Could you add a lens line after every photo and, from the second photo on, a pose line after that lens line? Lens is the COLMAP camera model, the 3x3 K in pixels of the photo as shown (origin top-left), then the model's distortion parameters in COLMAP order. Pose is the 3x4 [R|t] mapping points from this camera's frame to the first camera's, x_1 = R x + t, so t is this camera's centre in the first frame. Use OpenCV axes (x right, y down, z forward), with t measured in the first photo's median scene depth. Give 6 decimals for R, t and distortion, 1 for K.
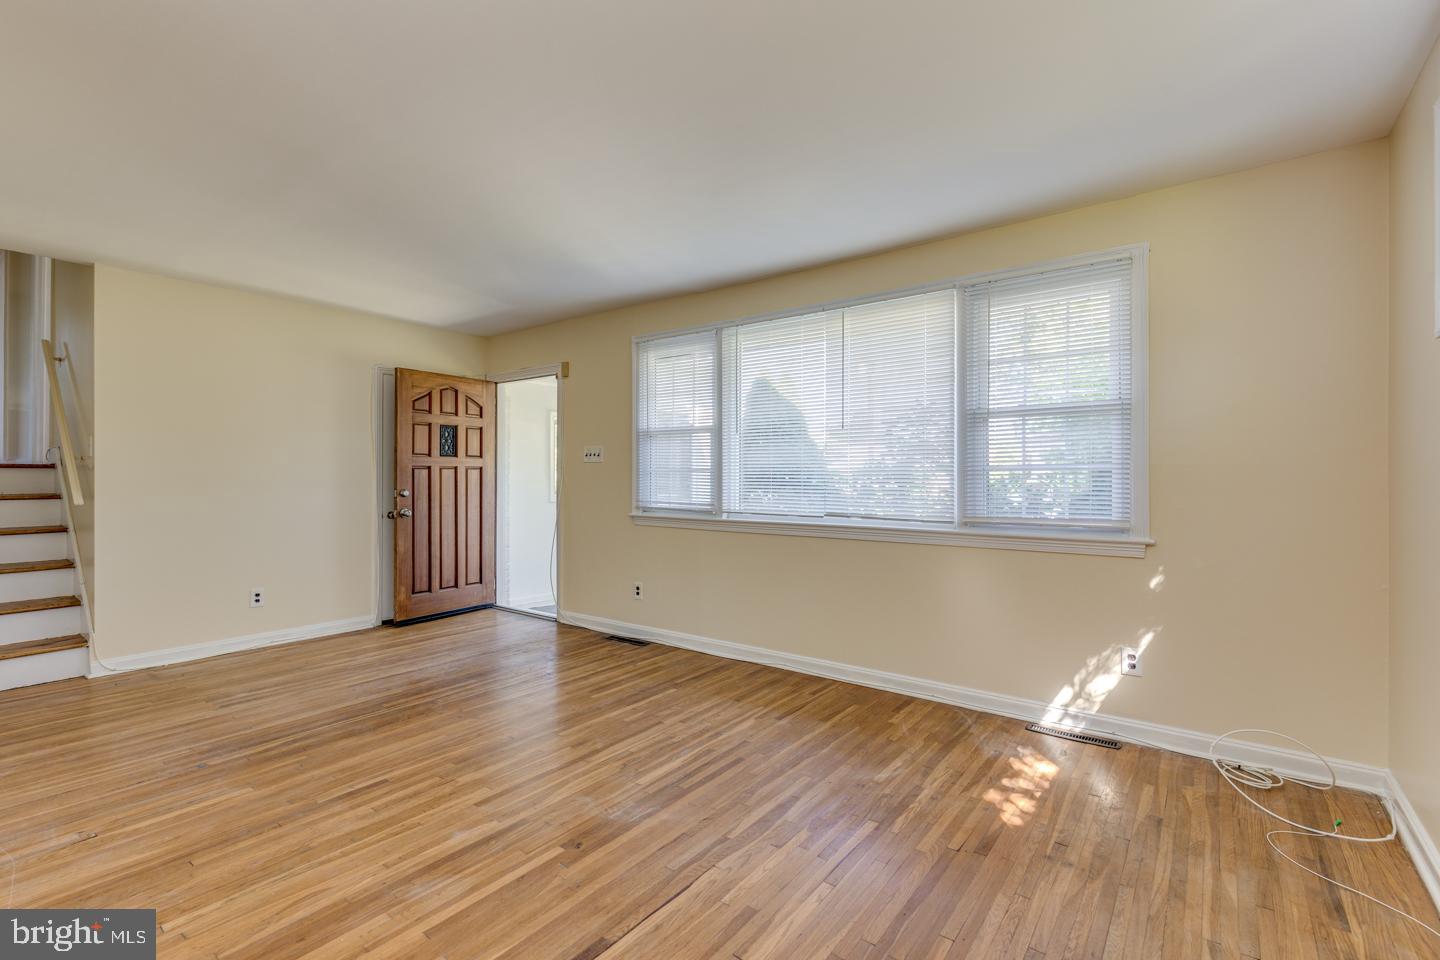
lens RADIAL K [[648.5, 0, 725.8], [0, 648.5, 474.2], [0, 0, 1]] dist [0.008368, -0.001362]
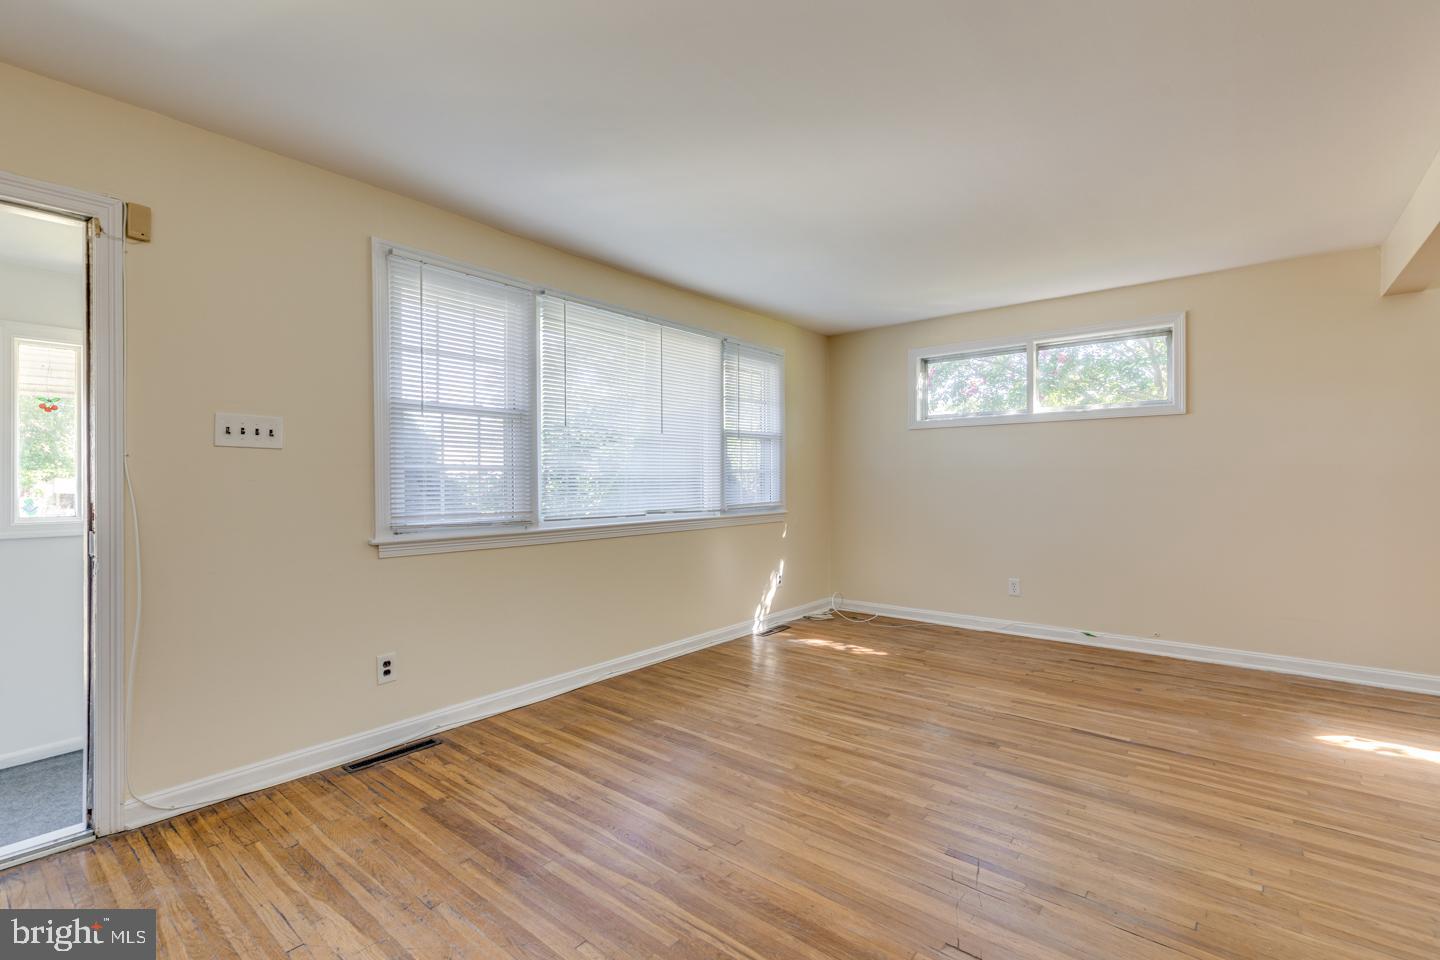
lens RADIAL K [[648.5, 0, 710.5], [0, 648.5, 476.8], [0, 0, 1]] dist [0.008368, -0.001362]
pose [[0.049134, 0.002227, 0.998790, -1.096459], [-0.001981, 0.999996, -0.002132, 0.006662], [-0.998790, -0.001874, 0.049138, 1.025379]]
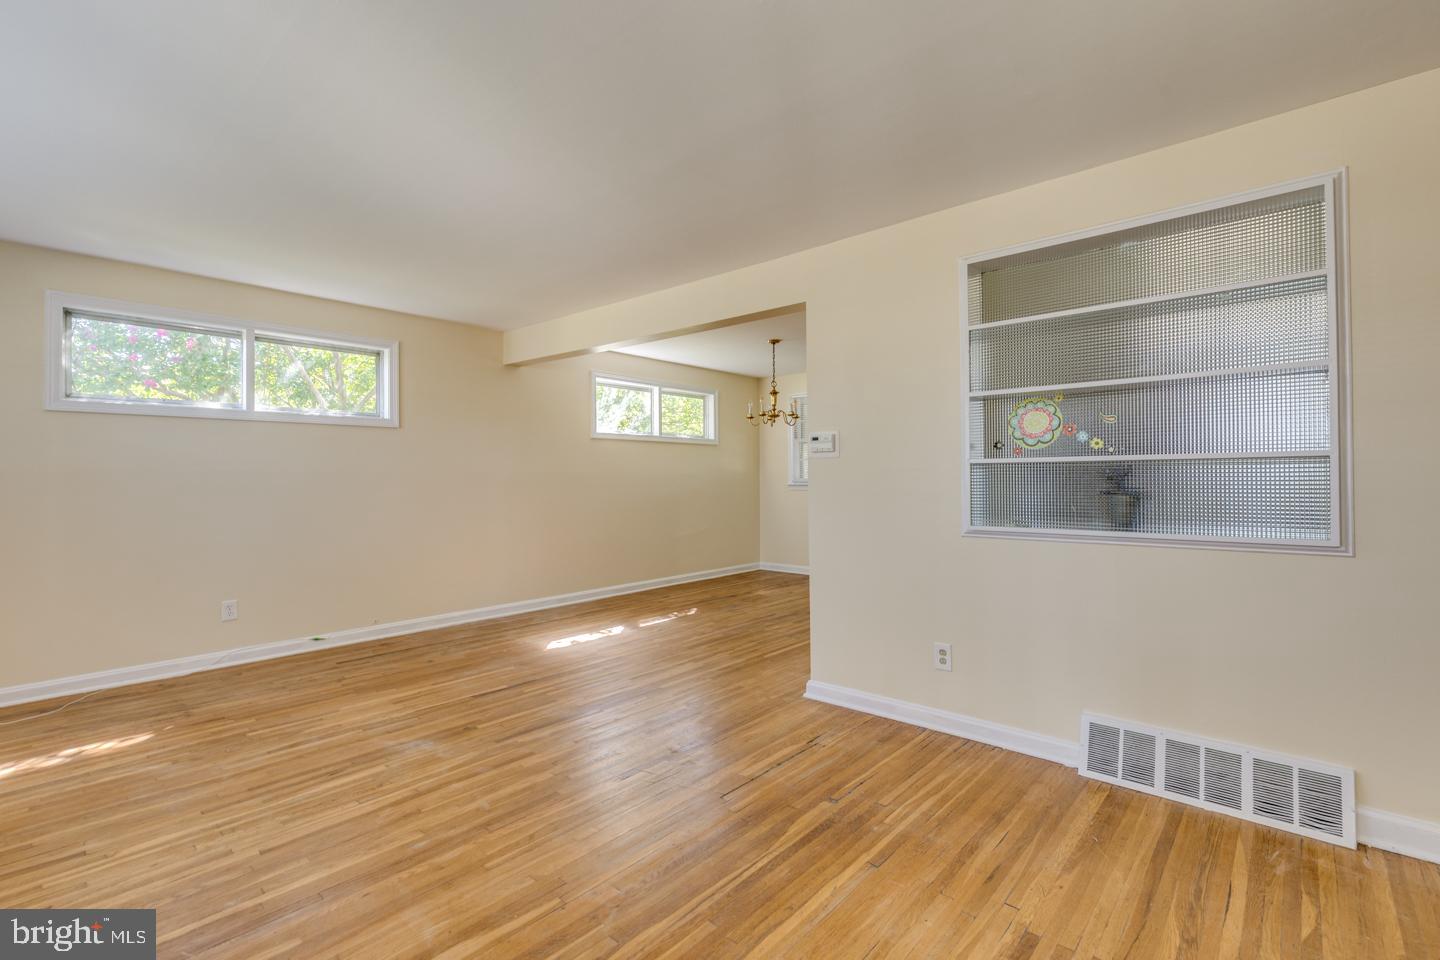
lens RADIAL K [[648.5, 0, 728.5], [0, 648.5, 473.7], [0, 0, 1]] dist [0.008368, -0.001362]
pose [[-0.997481, 0.005697, 0.070706, -0.624015], [0.004837, 0.999912, -0.012325, 0.007462], [-0.070770, -0.011952, -0.997421, 1.637386]]
